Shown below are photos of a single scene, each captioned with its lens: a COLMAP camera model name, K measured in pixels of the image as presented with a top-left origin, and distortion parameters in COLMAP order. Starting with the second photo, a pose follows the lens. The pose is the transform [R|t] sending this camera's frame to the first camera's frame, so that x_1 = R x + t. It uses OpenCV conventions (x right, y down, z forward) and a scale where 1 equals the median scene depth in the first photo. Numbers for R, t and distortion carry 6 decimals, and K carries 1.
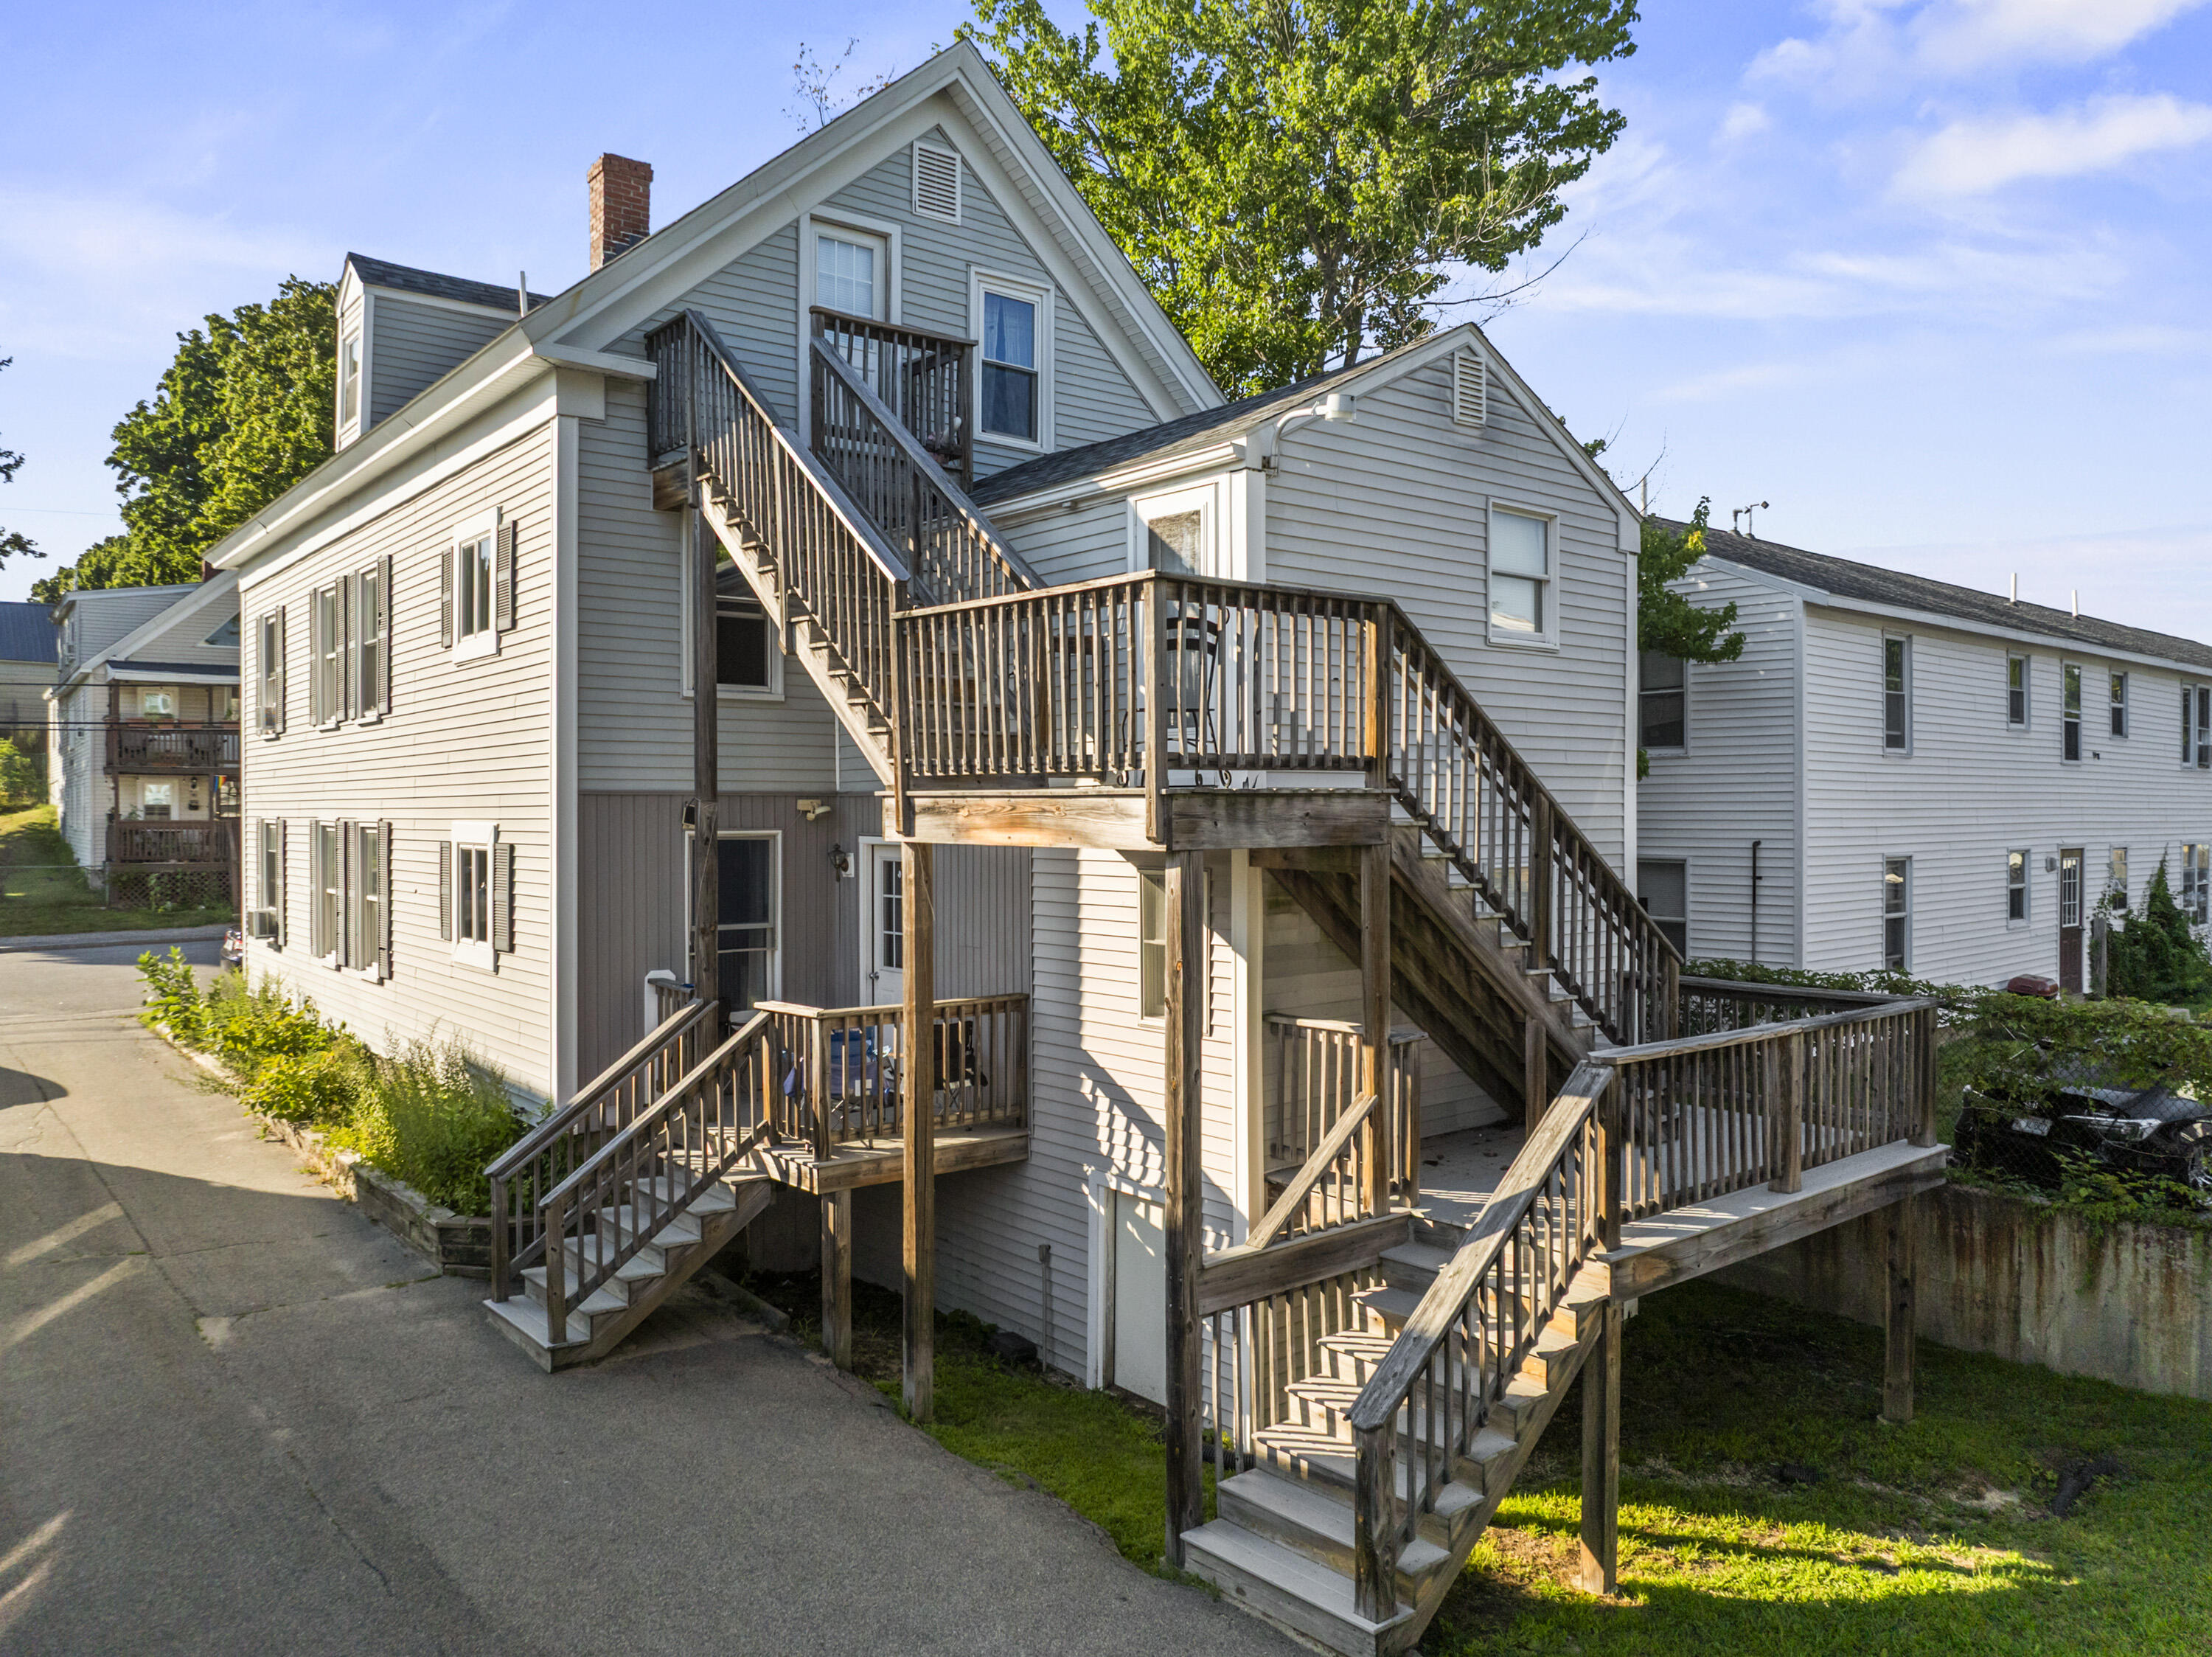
lens RADIAL K [[1589.3, 0, 1160.6], [0, 1589.3, 838.7], [0, 0, 1]] dist [-0.039405, 0.009390]
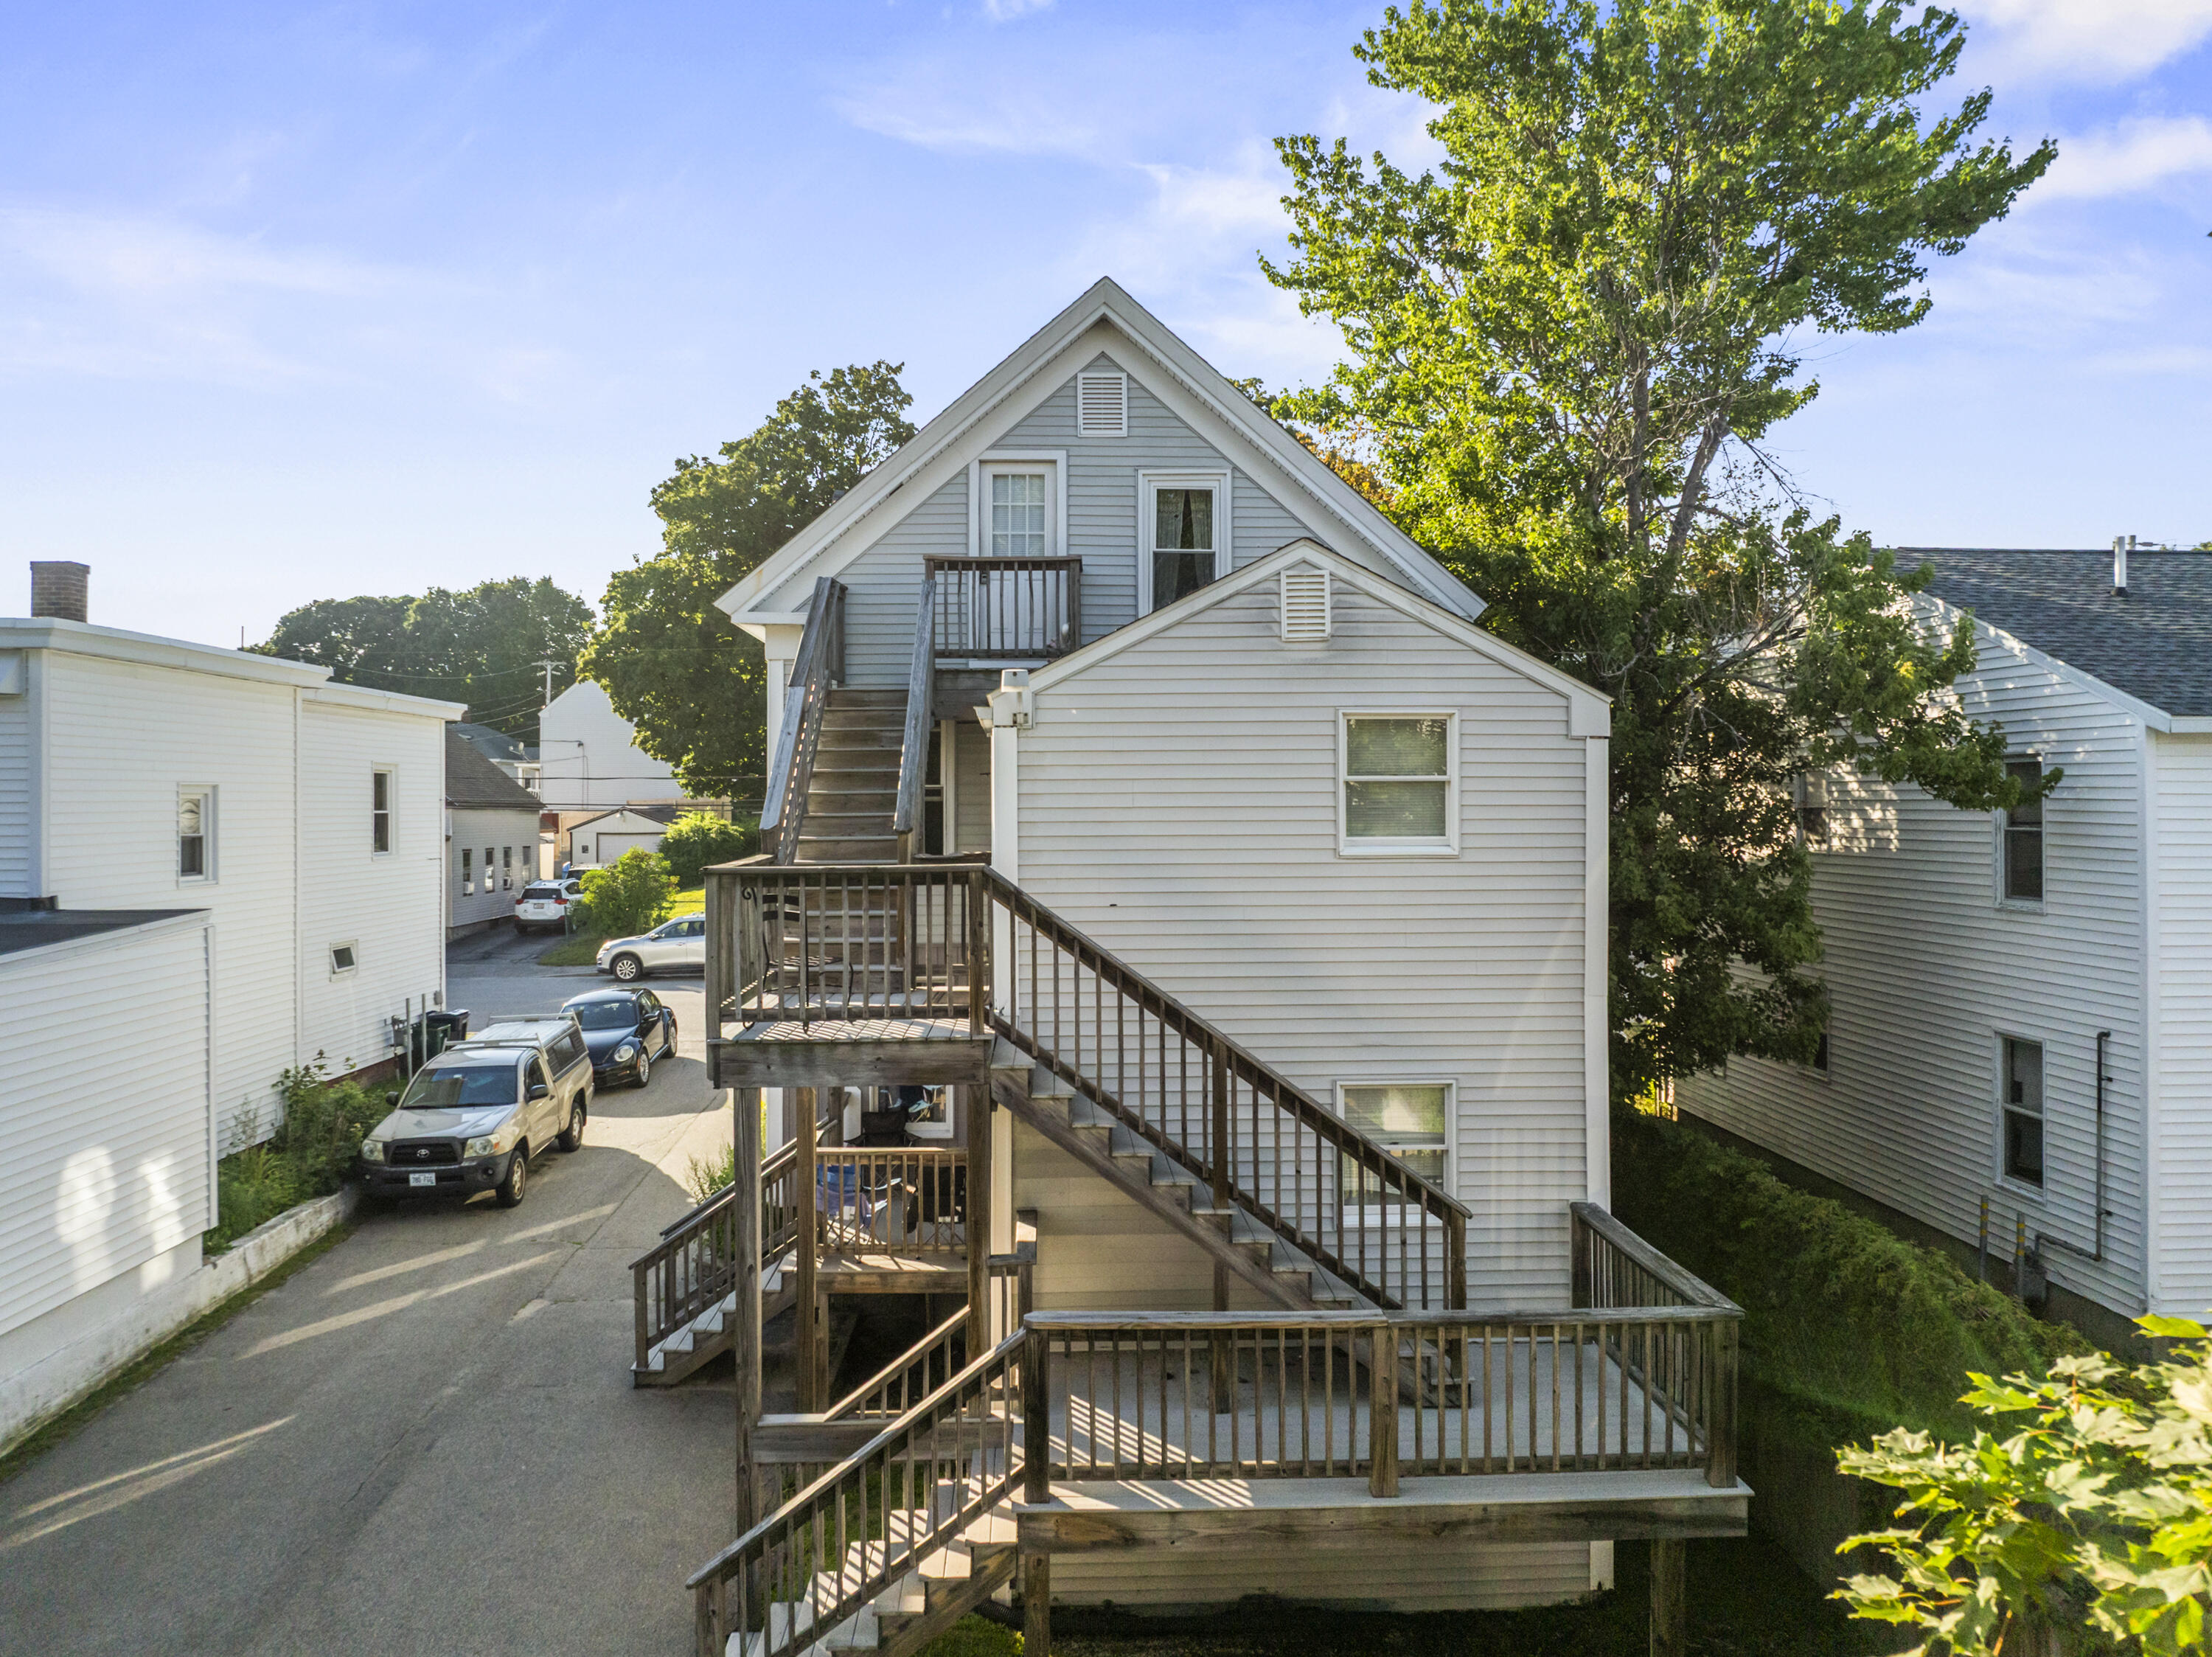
lens RADIAL K [[1606.1, 0, 1106.0], [0, 1606.1, 828.5], [0, 0, 1]] dist [-0.029578, 0.003412]
pose [[0.786778, 0.007895, -0.617186, 0.628068], [-0.010290, 0.999947, -0.000326, -0.122874], [0.617151, 0.006607, 0.786817, 0.112244]]
